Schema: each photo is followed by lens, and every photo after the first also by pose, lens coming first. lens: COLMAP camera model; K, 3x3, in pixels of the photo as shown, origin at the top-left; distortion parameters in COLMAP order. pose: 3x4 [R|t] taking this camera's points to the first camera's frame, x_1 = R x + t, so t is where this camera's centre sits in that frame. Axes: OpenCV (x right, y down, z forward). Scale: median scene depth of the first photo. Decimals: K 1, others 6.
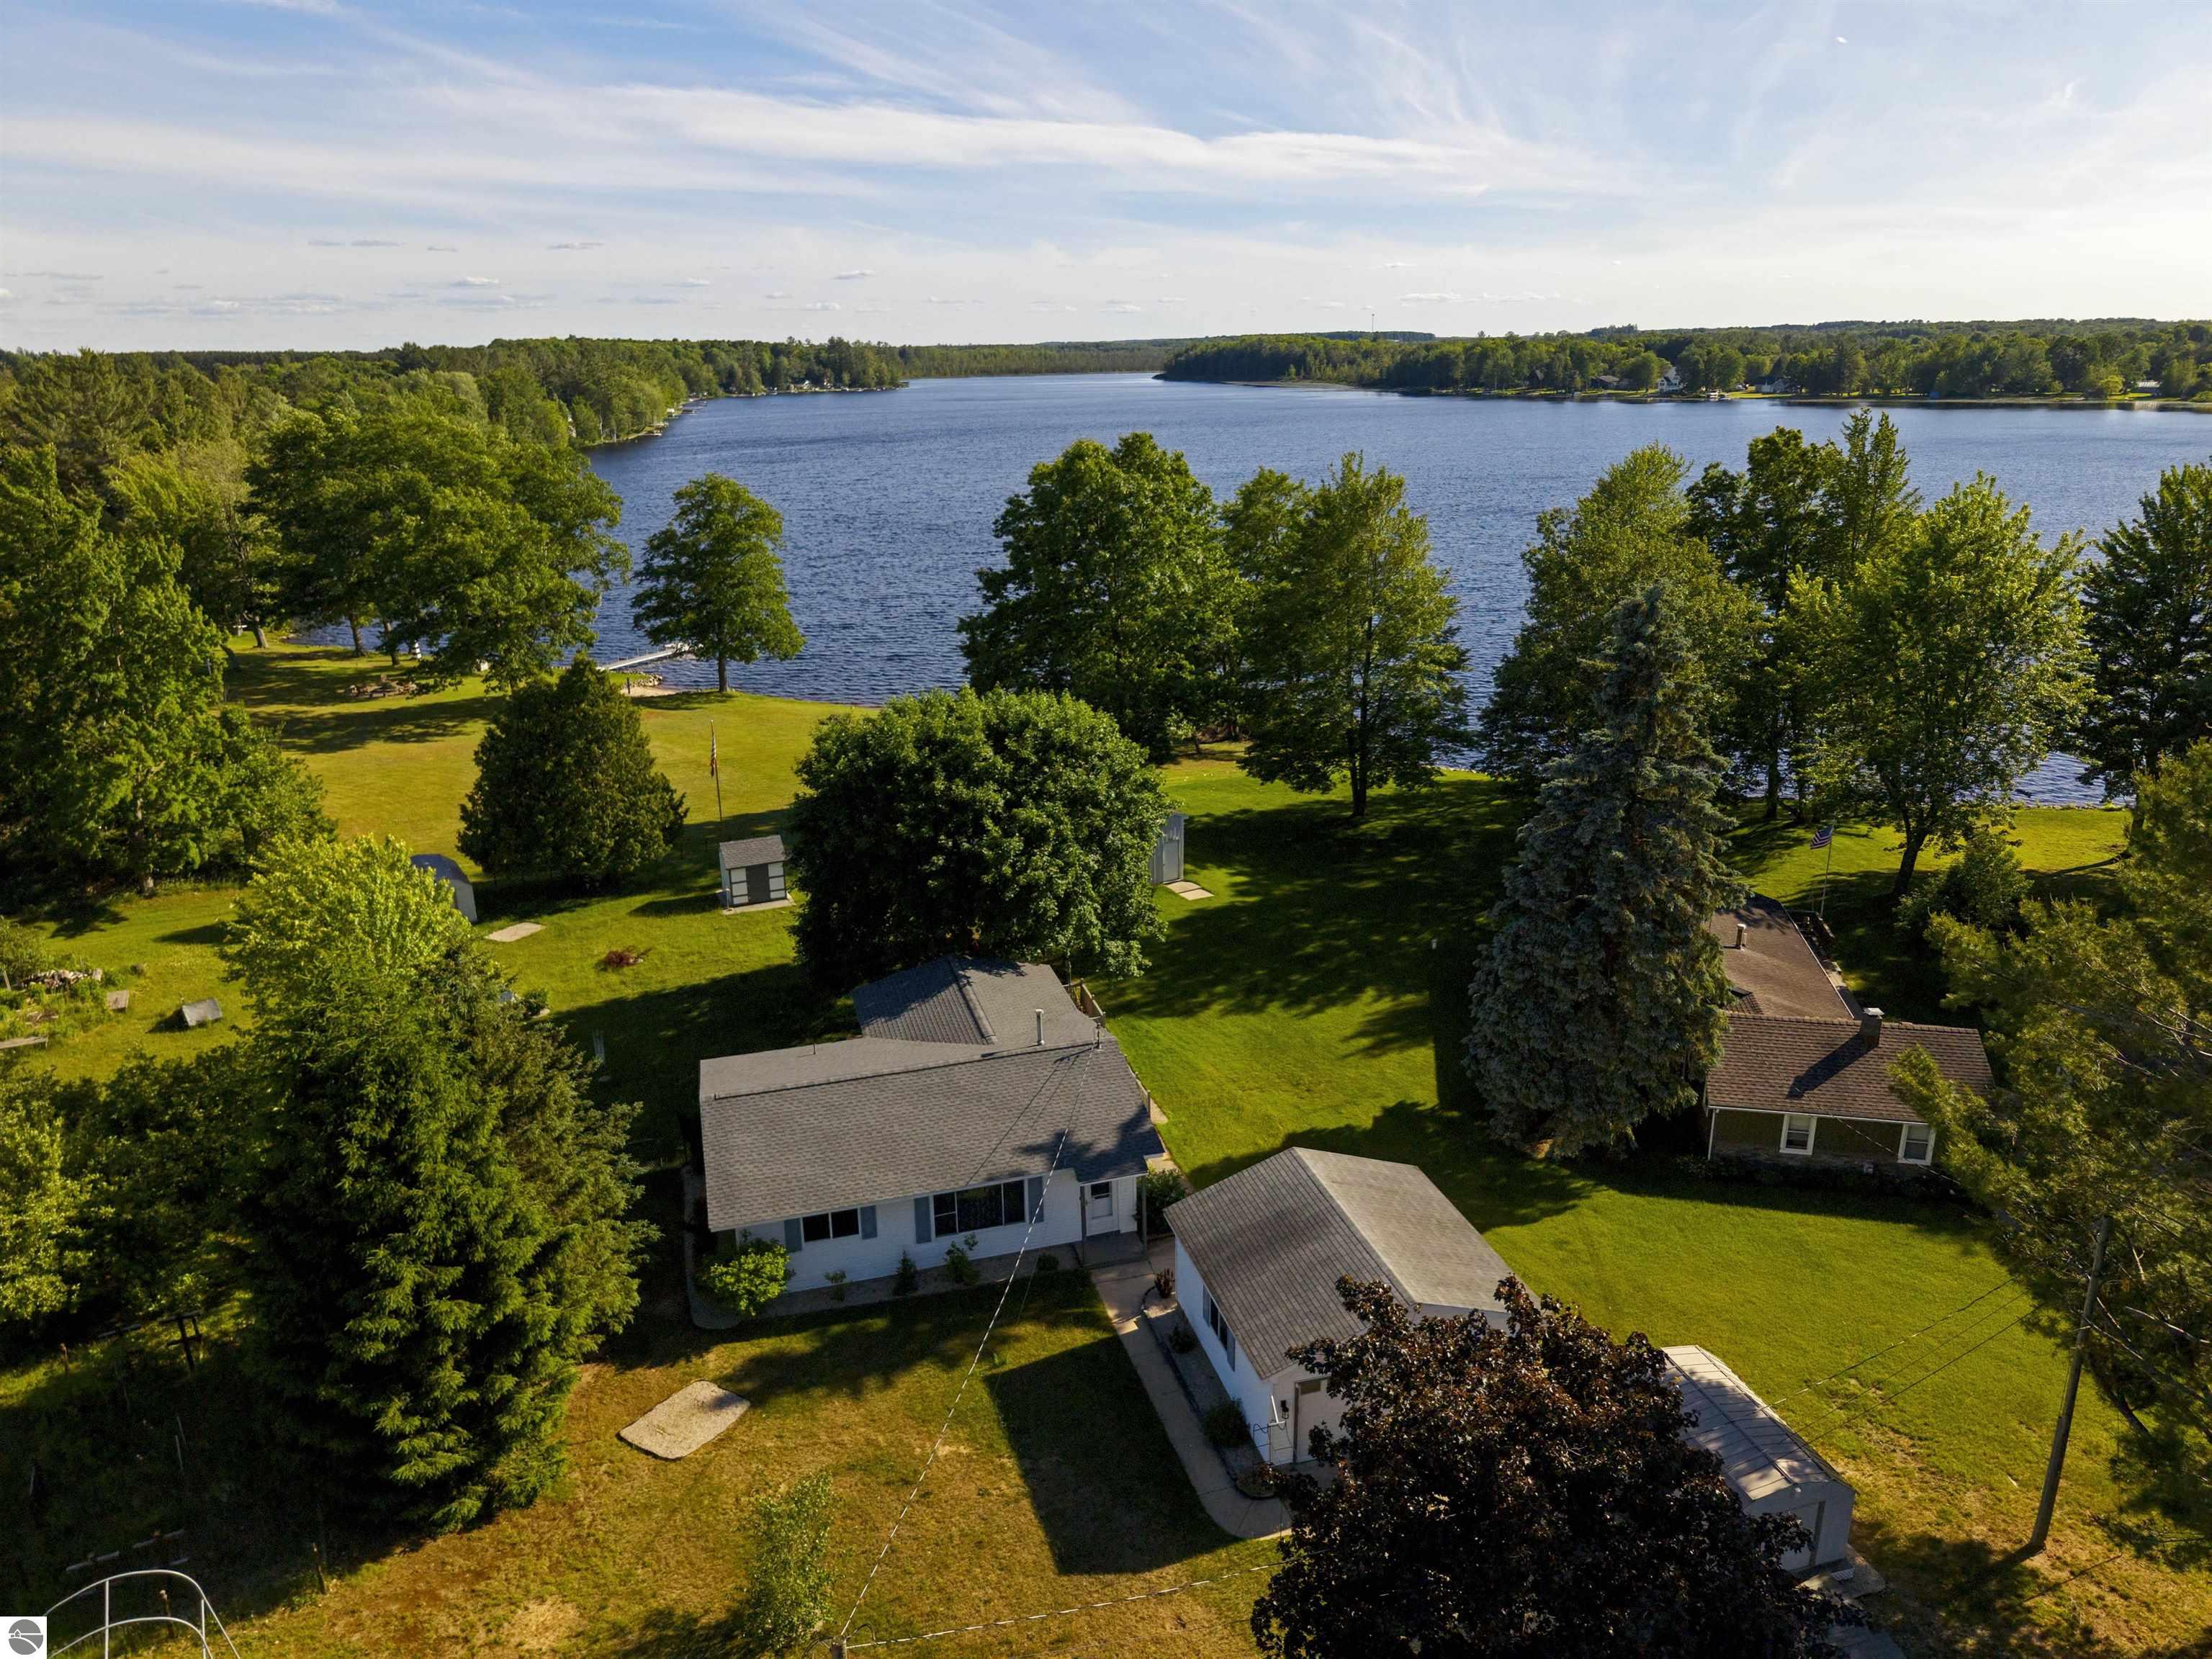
lens RADIAL K [[1484.2, 0, 1101.2], [0, 1484.2, 823.8], [0, 0, 1]] dist [-0.000343, -0.002195]
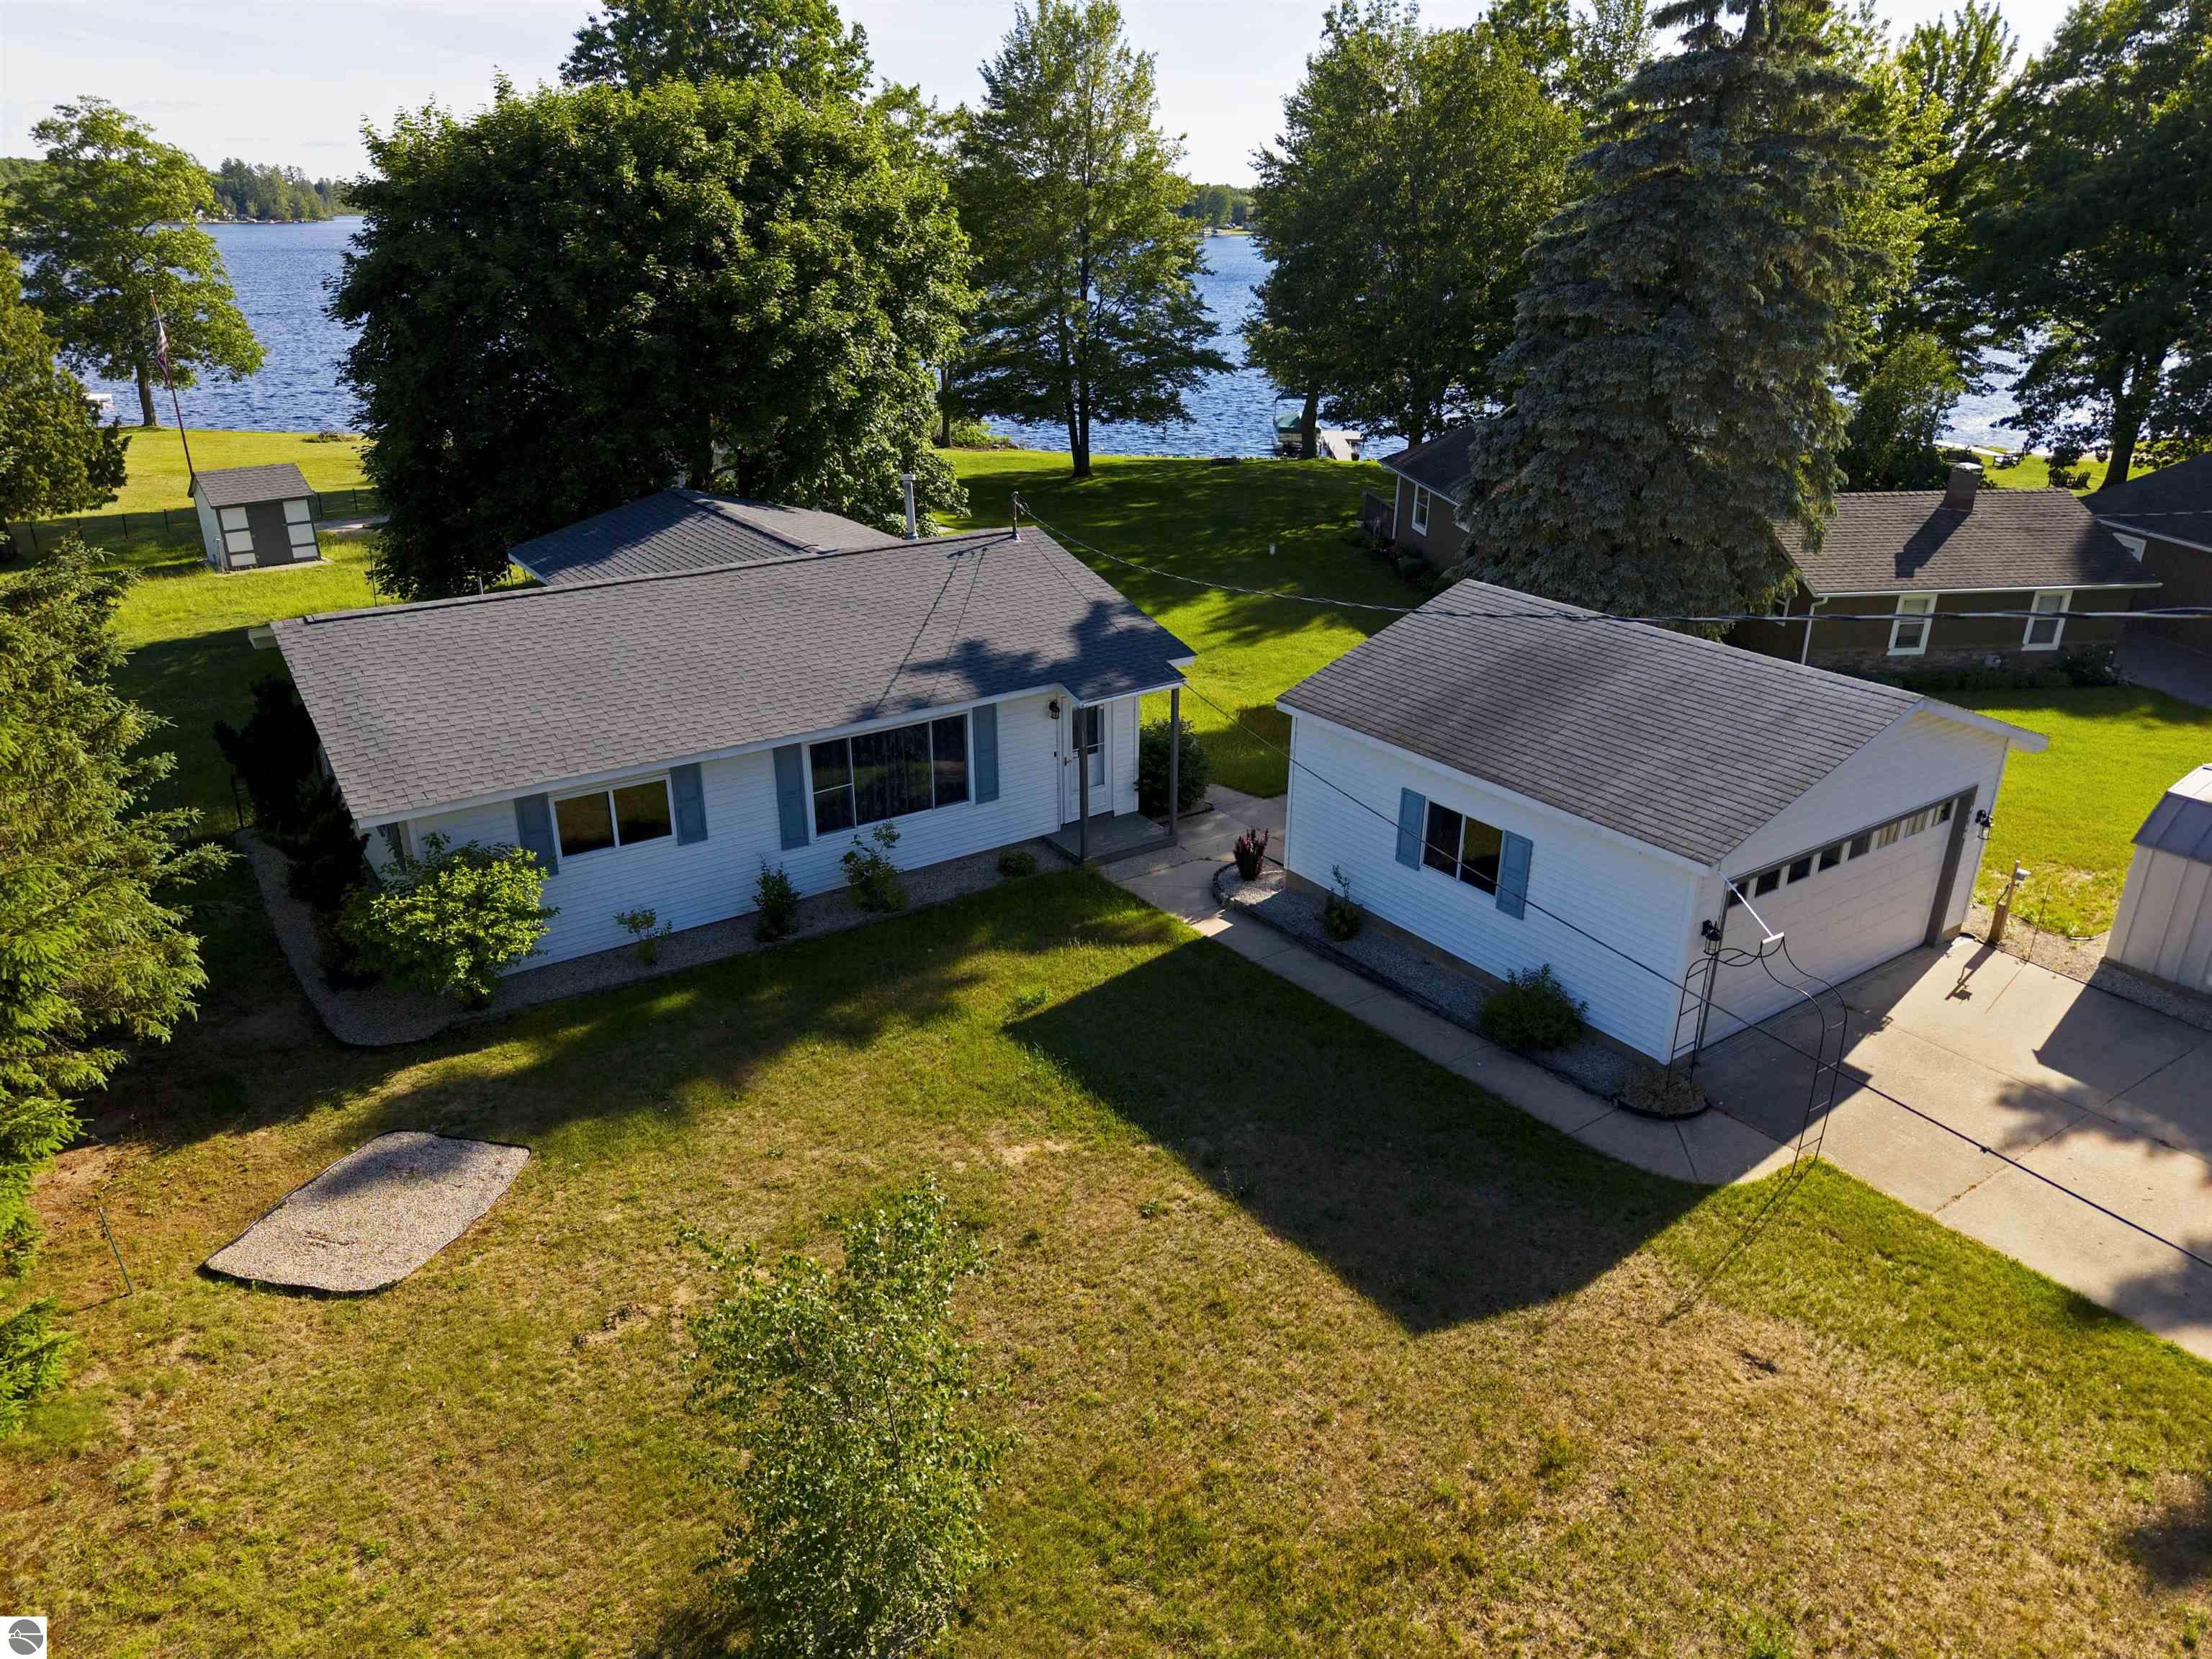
lens RADIAL K [[1484.3, 0, 1106.0], [0, 1484.3, 829.5], [0, 0, 1]] dist [0.001690, -0.000447]
pose [[0.945817, -0.106521, 0.306729, -0.168309], [0.079702, 0.991920, 0.098707, 0.224461], [-0.314765, -0.068912, 0.946665, 0.453449]]
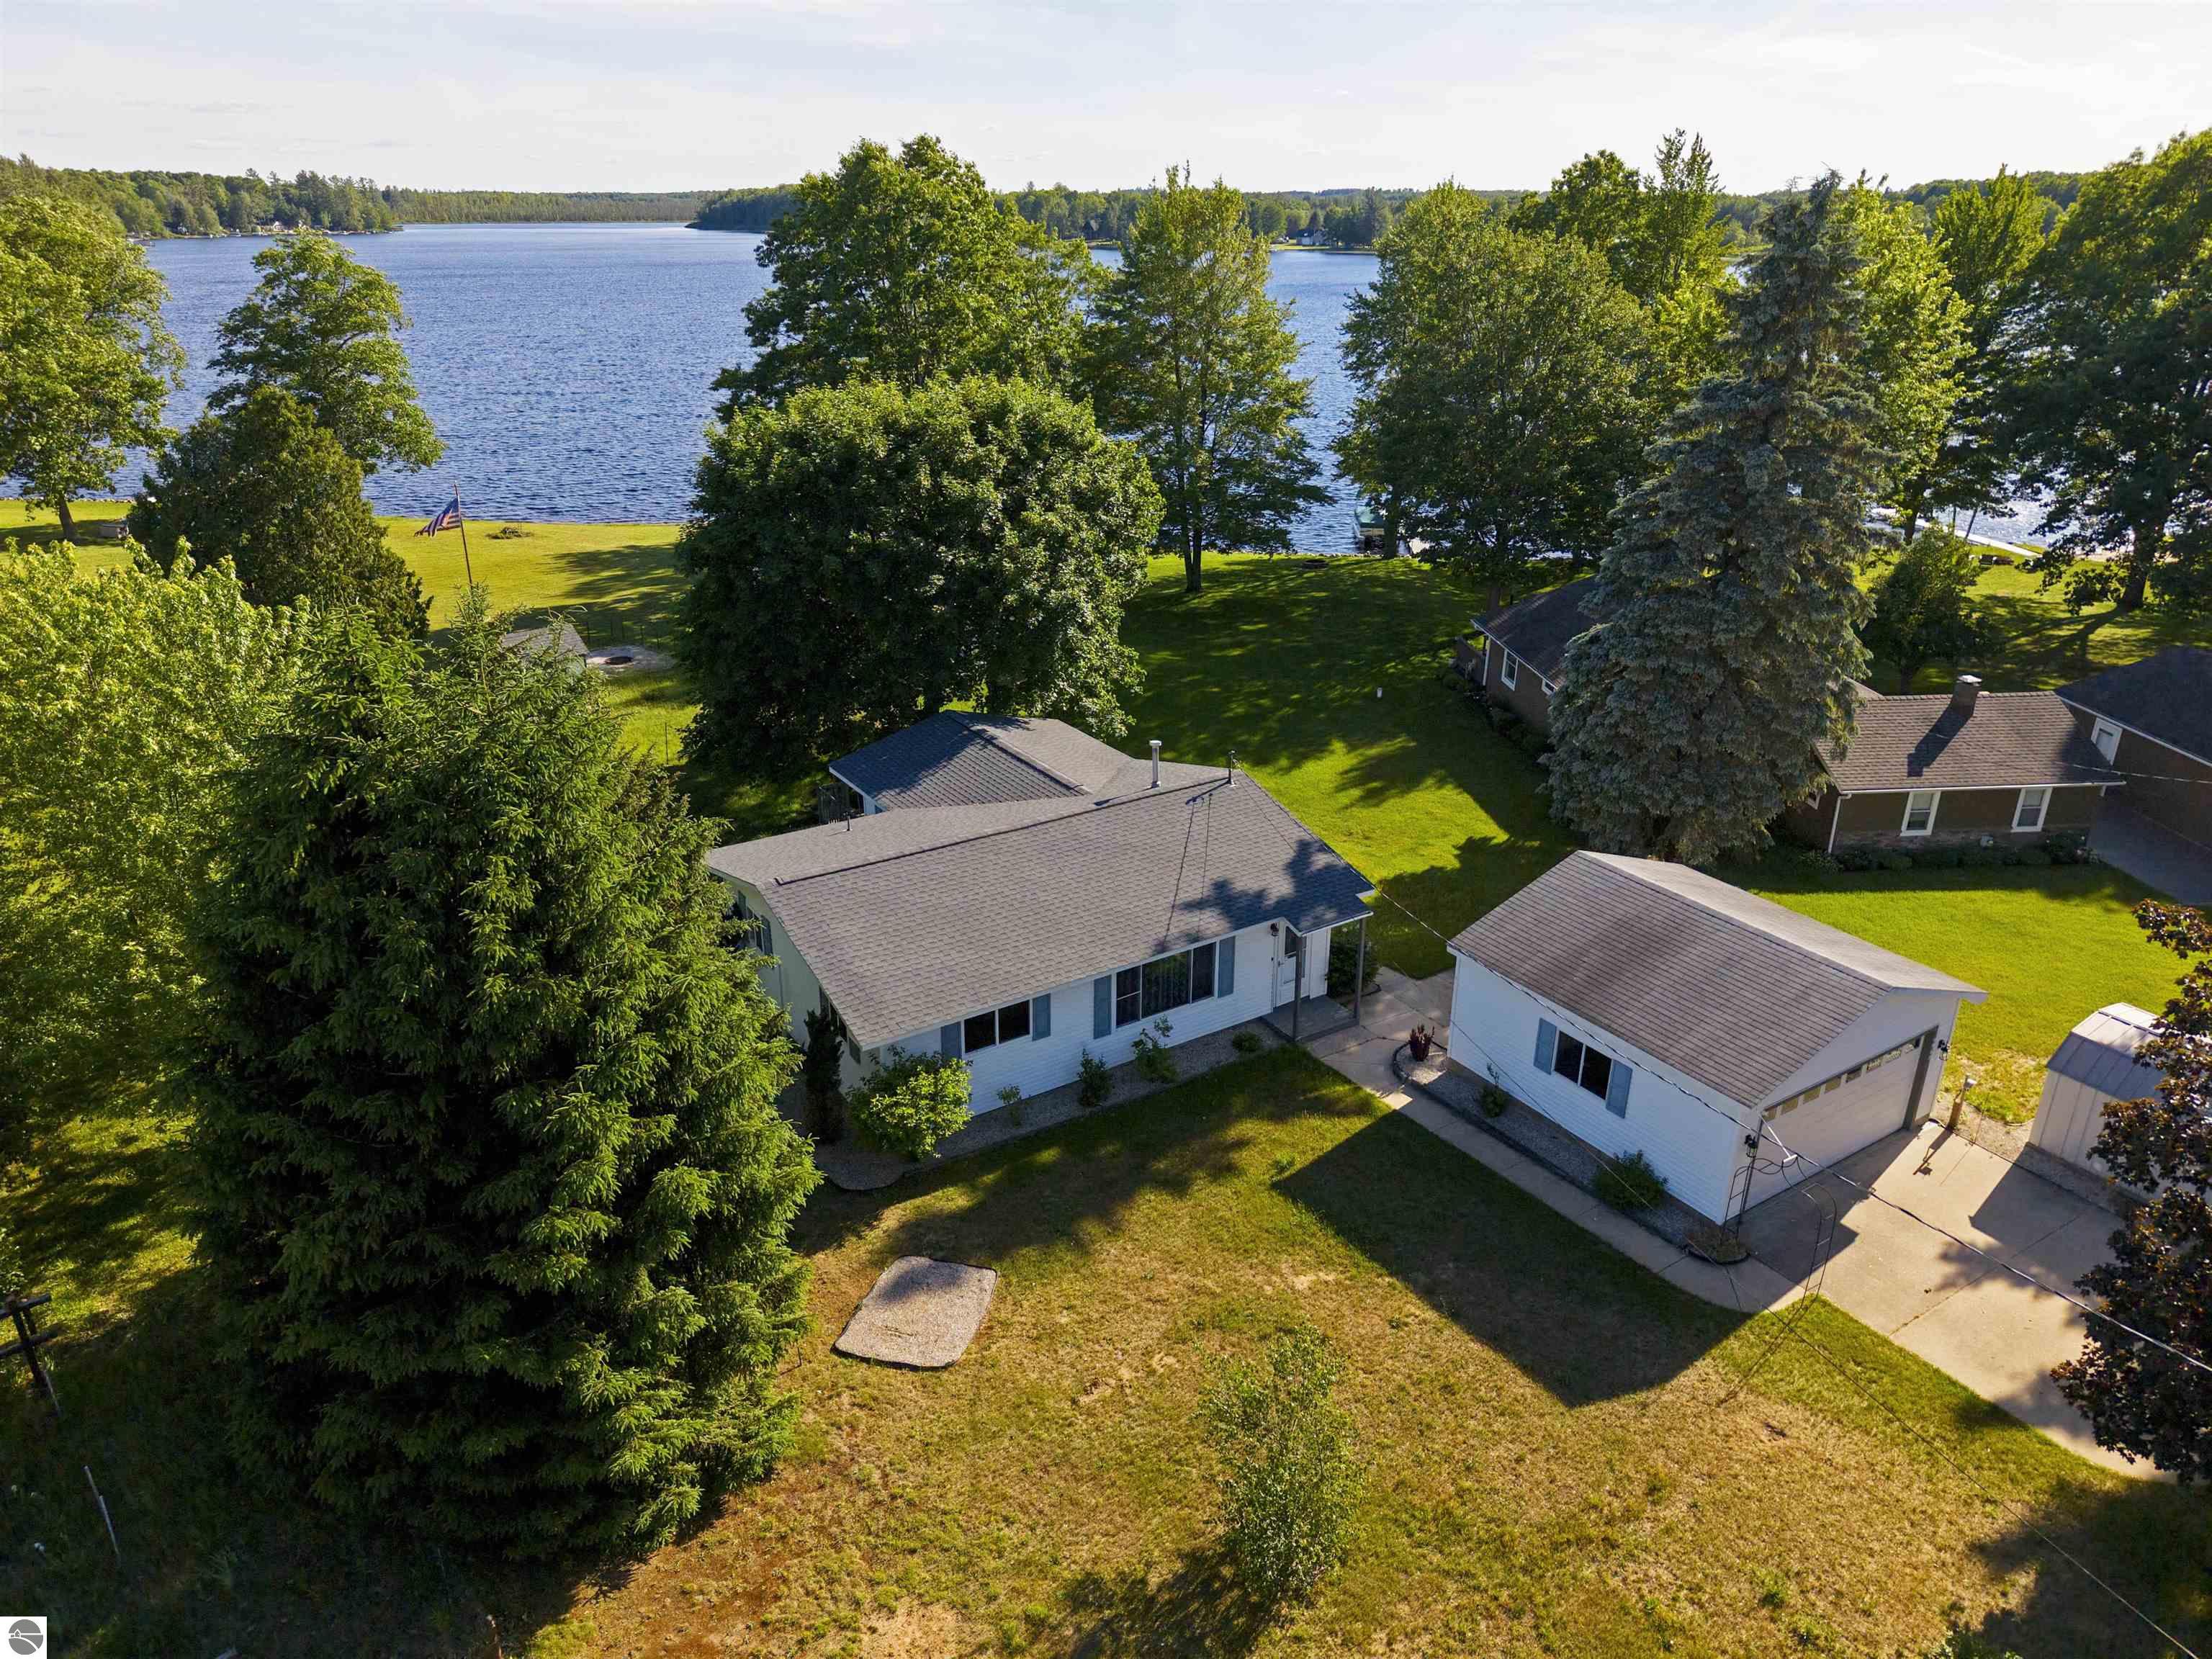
lens RADIAL K [[1484.2, 0, 1101.2], [0, 1484.2, 823.8], [0, 0, 1]] dist [-0.000343, -0.002195]
pose [[0.955963, -0.094213, 0.277953, -0.304632], [0.070867, 0.993150, 0.092899, 0.102280], [-0.284802, -0.069110, 0.956092, 0.284083]]
